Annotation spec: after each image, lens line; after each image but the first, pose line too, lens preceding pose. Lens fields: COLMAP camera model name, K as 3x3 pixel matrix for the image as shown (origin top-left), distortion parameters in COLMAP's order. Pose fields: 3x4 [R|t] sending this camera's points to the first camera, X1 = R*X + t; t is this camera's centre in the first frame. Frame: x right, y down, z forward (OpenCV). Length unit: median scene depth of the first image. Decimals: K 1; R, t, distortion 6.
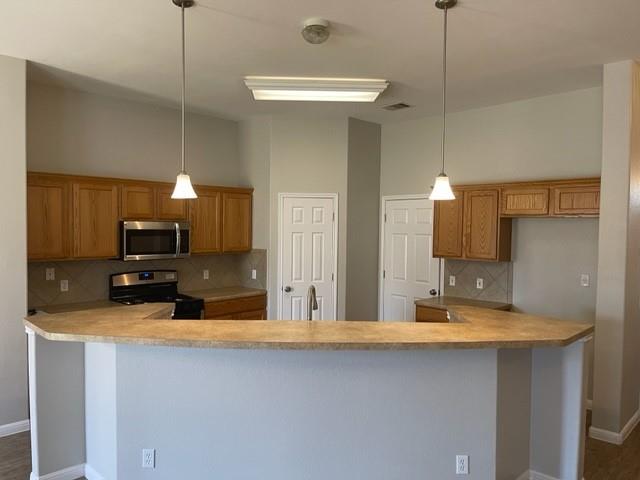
lens RADIAL K [[480.7, 0, 319.1], [0, 480.7, 237.9], [0, 0, 1]] dist [0.023391, 0.000501]
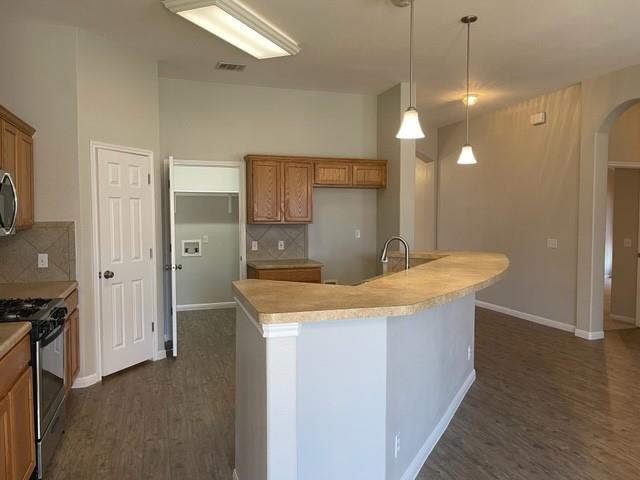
lens RADIAL K [[480.7, 0, 322.4], [0, 480.7, 240.1], [0, 0, 1]] dist [0.023391, 0.000501]
pose [[0.445138, -0.058600, 0.893542, -0.709350], [0.030661, 0.998269, 0.050193, 0.032828], [-0.894937, 0.005055, 0.446164, 0.458251]]
